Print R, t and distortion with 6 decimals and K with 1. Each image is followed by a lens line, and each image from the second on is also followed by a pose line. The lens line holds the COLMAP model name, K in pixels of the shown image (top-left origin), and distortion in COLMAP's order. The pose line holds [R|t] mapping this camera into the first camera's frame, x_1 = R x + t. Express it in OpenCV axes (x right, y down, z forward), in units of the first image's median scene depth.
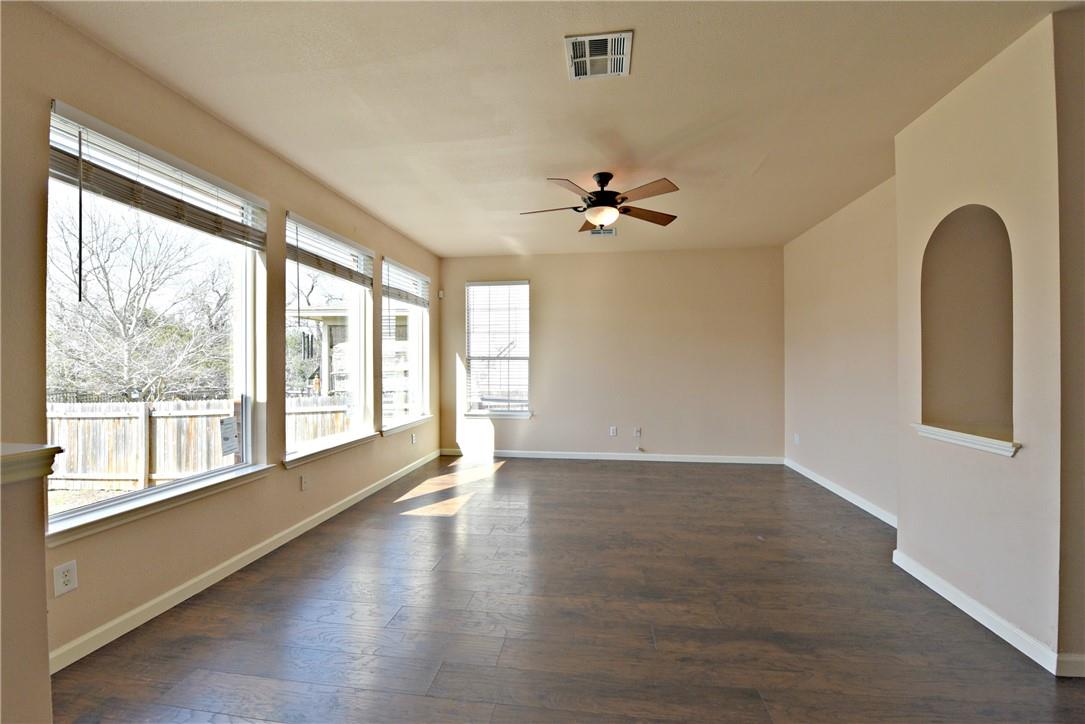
lens RADIAL K [[443.5, 0, 555.8], [0, 443.5, 365.2], [0, 0, 1]] dist [-0.011963, -0.002615]
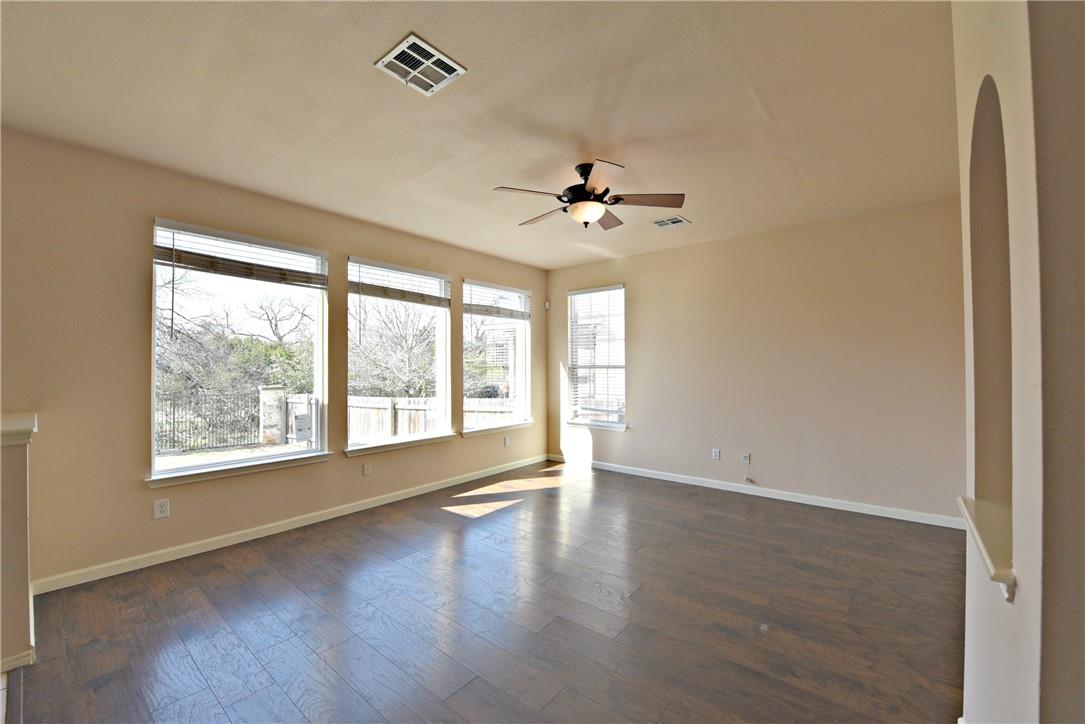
lens RADIAL K [[443.5, 0, 546.8], [0, 443.5, 362.3], [0, 0, 1]] dist [-0.011963, -0.002615]
pose [[0.844553, -0.005520, -0.535443, 0.311114], [-0.002211, 0.999902, -0.013796, -0.012171], [0.535467, 0.012835, 0.844458, 0.122096]]
